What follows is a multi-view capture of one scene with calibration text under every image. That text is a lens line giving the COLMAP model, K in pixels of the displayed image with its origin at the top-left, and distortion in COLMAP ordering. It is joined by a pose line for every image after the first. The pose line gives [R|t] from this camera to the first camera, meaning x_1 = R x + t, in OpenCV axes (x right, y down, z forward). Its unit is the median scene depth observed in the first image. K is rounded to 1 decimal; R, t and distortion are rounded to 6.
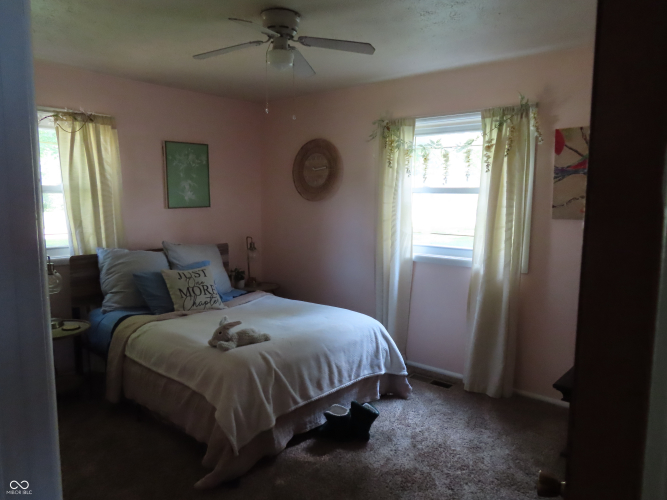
lens RADIAL K [[471.1, 0, 333.5], [0, 471.1, 250.0], [0, 0, 1]] dist [-0.017222, 0.005094]
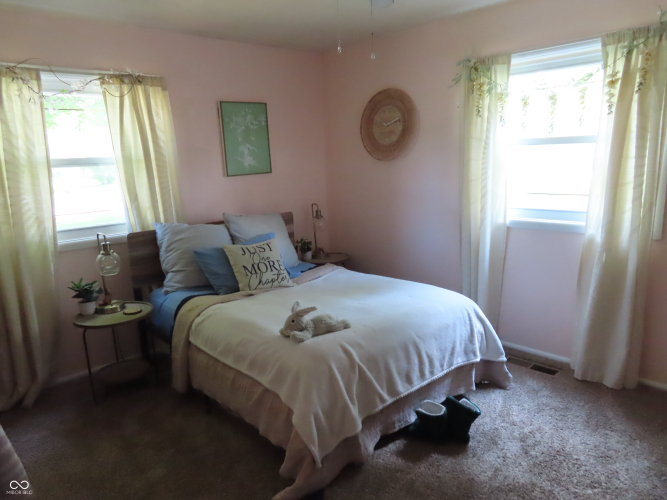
lens RADIAL K [[471.1, 0, 333.5], [0, 471.1, 250.0], [0, 0, 1]] dist [-0.017222, 0.005094]
pose [[0.992060, -0.023559, -0.123541, -0.045323], [0.033696, 0.996176, 0.080616, -0.015726], [0.121169, -0.084139, 0.989059, 0.132129]]
